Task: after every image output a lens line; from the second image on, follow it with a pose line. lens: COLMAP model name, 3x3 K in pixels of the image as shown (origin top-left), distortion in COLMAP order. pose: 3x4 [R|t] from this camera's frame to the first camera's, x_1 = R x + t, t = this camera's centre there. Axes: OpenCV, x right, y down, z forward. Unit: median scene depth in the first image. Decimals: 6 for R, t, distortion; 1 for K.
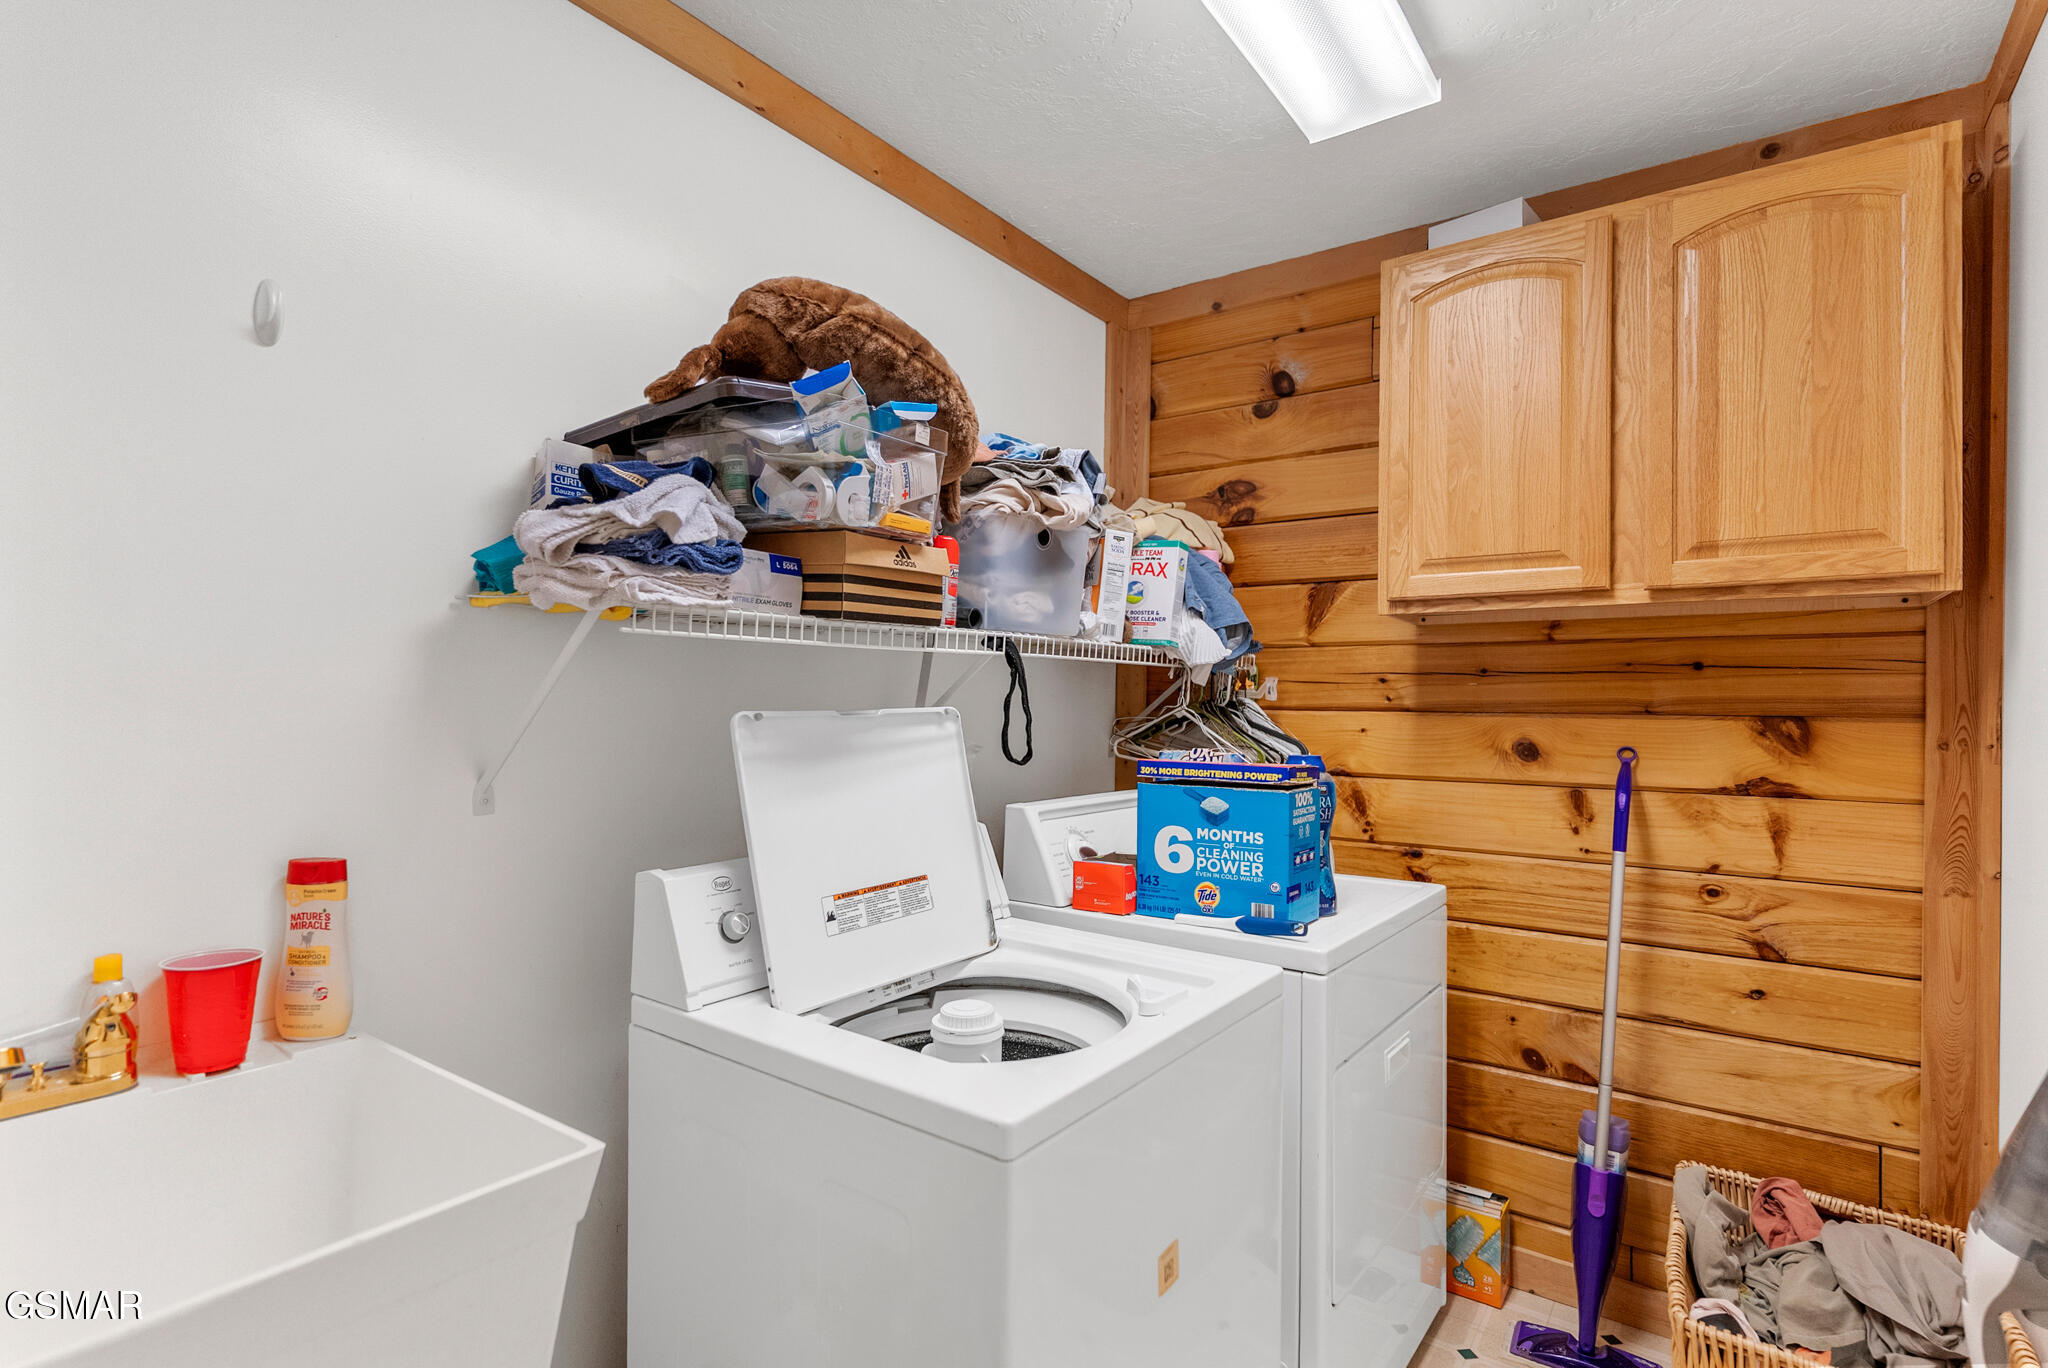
lens RADIAL K [[984.2, 0, 1033.4], [0, 984.2, 692.0], [0, 0, 1]] dist [-0.001270, -0.002976]
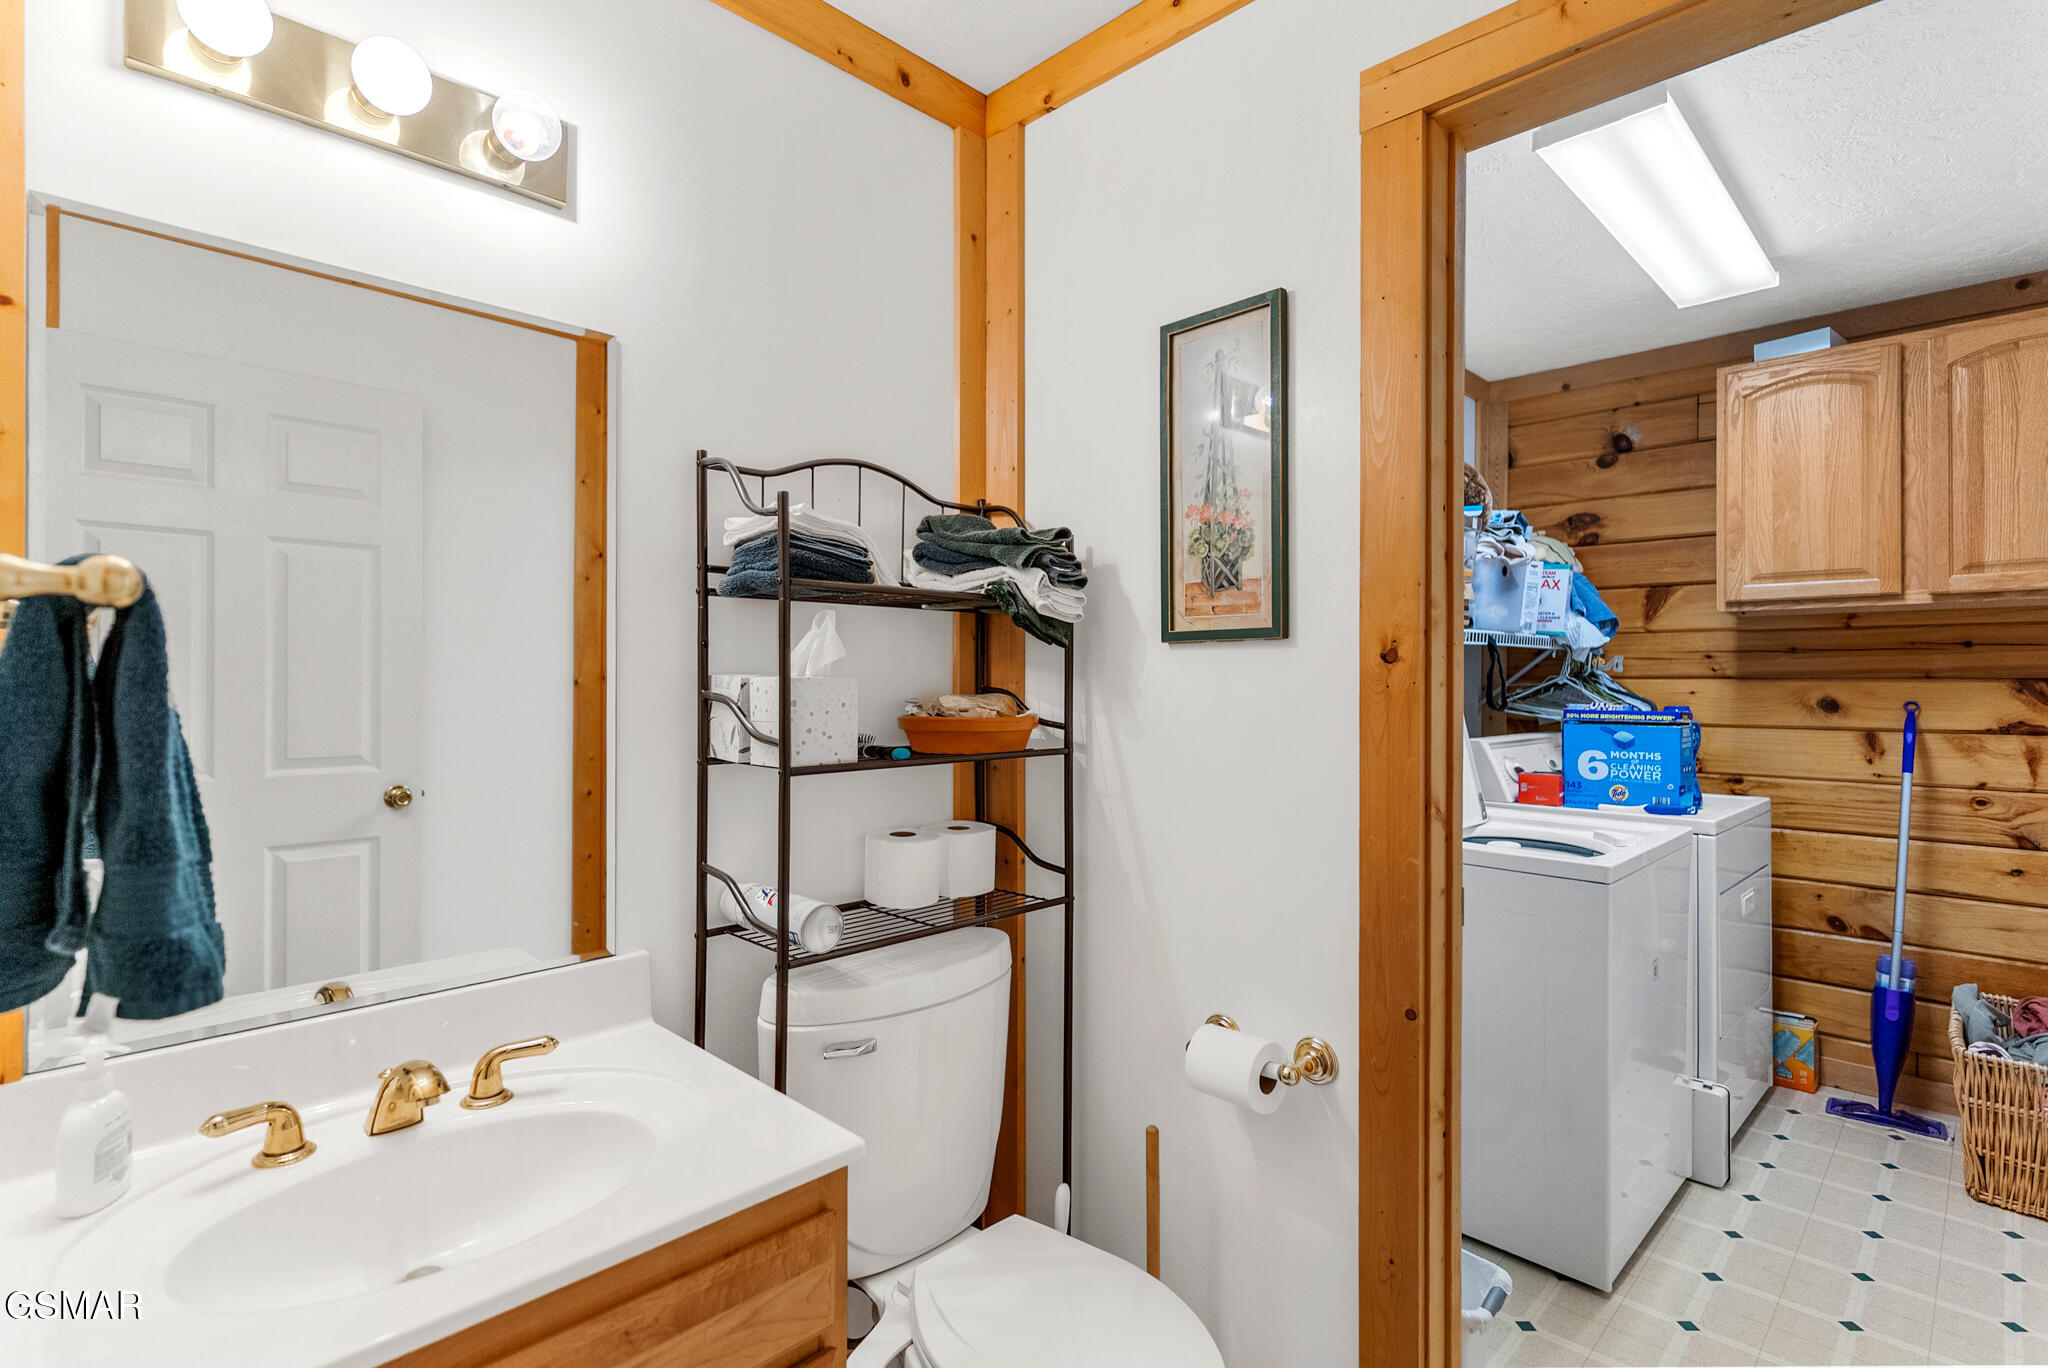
lens RADIAL K [[984.2, 0, 1015.8], [0, 984.2, 675.8], [0, 0, 1]] dist [-0.001270, -0.002976]
pose [[0.985571, -0.008802, -0.169036, -0.449550], [0.009374, 0.999953, 0.002584, 0.002720], [0.169005, -0.004131, 0.985606, -0.640957]]
